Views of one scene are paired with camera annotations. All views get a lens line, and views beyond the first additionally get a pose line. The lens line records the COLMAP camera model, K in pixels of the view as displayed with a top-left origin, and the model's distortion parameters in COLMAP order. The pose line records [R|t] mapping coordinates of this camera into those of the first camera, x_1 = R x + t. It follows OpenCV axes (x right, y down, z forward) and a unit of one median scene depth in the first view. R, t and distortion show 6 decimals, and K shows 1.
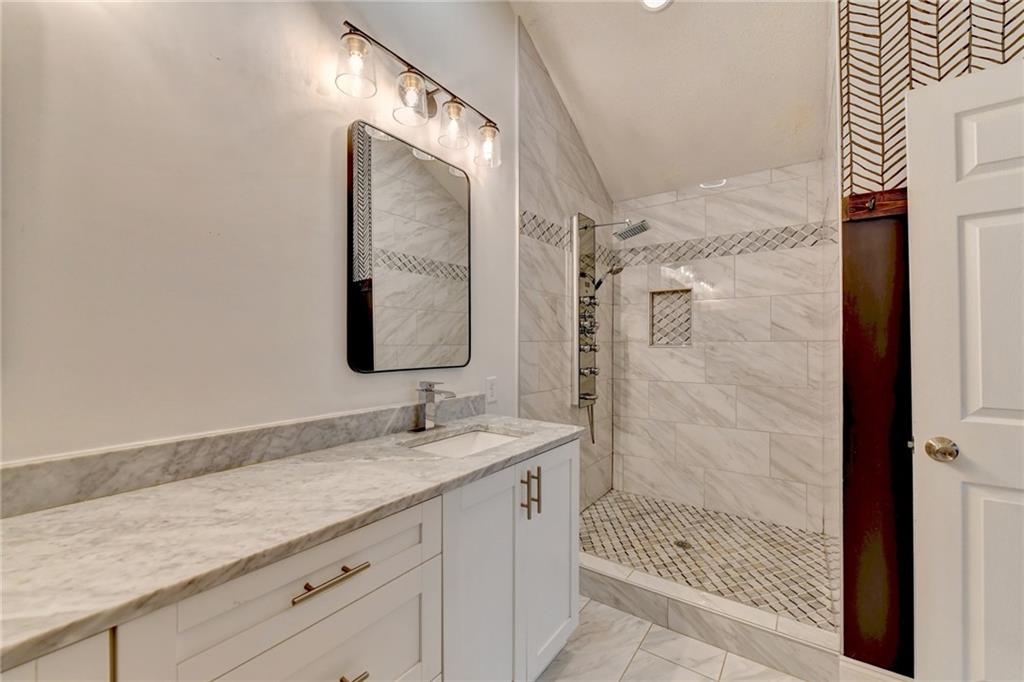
lens RADIAL K [[417.3, 0, 512.2], [0, 417.3, 341.0], [0, 0, 1]] dist [-0.002262, -0.000013]
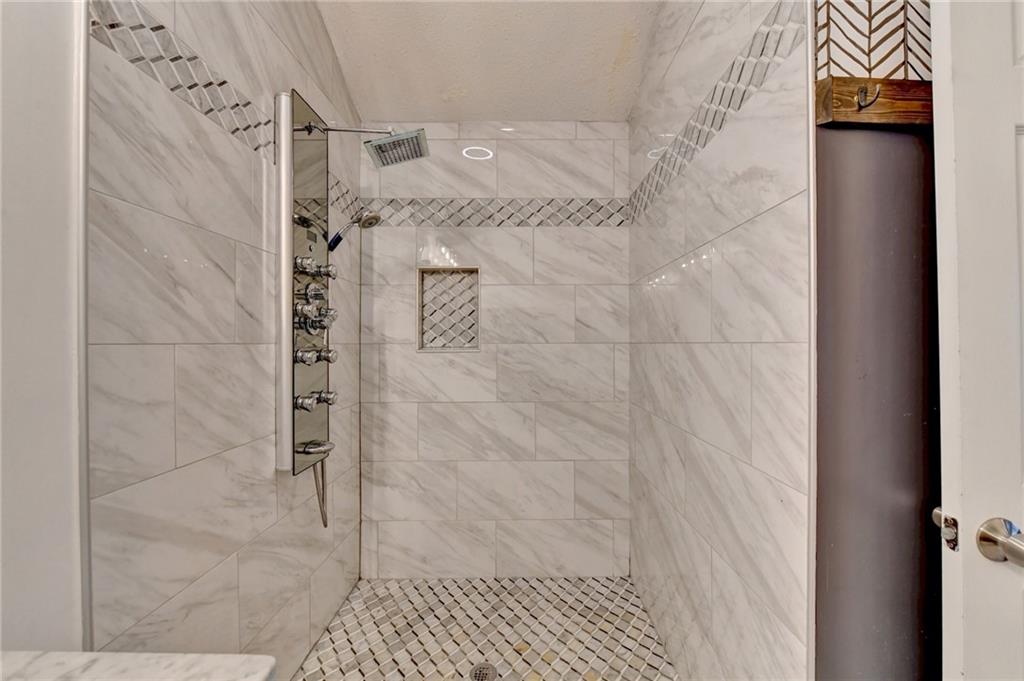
lens RADIAL K [[415.3, 0, 531.3], [0, 415.3, 343.8], [0, 0, 1]] dist [-0.008299, -0.000719]
pose [[0.802312, -0.001622, 0.596902, 0.090736], [-0.001083, 0.999991, 0.004173, -0.001147], [-0.596904, -0.003994, 0.802303, 0.416085]]
